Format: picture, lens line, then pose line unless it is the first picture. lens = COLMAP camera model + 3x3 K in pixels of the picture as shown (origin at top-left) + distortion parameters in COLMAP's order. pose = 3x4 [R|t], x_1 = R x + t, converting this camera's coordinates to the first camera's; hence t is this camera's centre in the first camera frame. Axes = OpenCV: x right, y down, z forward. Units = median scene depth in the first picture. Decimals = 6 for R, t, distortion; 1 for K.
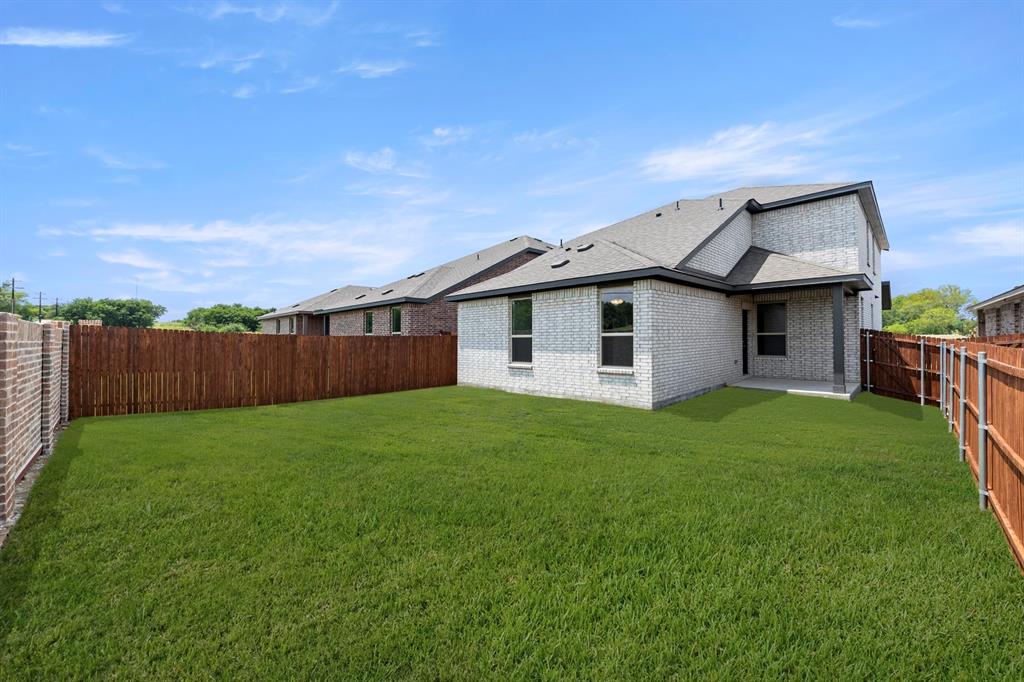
lens RADIAL K [[390.5, 0, 521.0], [0, 390.5, 327.5], [0, 0, 1]] dist [-0.001242, -0.000203]
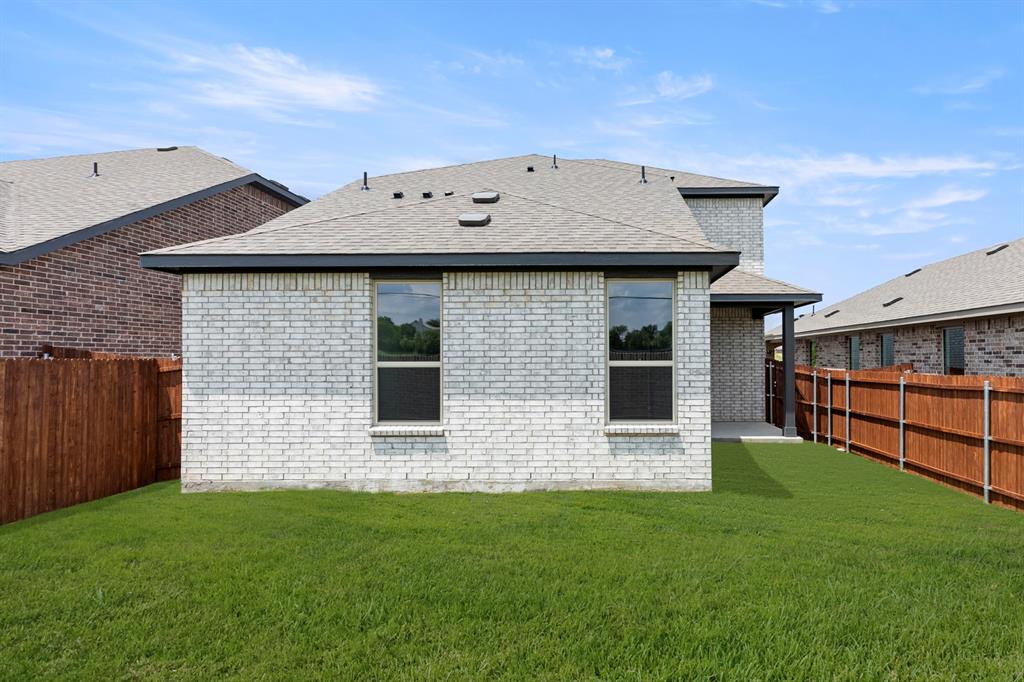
lens RADIAL K [[597.4, 0, 512.0], [0, 597.4, 341.0], [0, 0, 1]] dist [0.000445, 0.000697]
pose [[0.715413, 0.031977, 0.697970, -0.432065], [-0.024511, 0.999486, -0.020668, 0.006598], [-0.698272, -0.002322, 0.715829, 0.455761]]
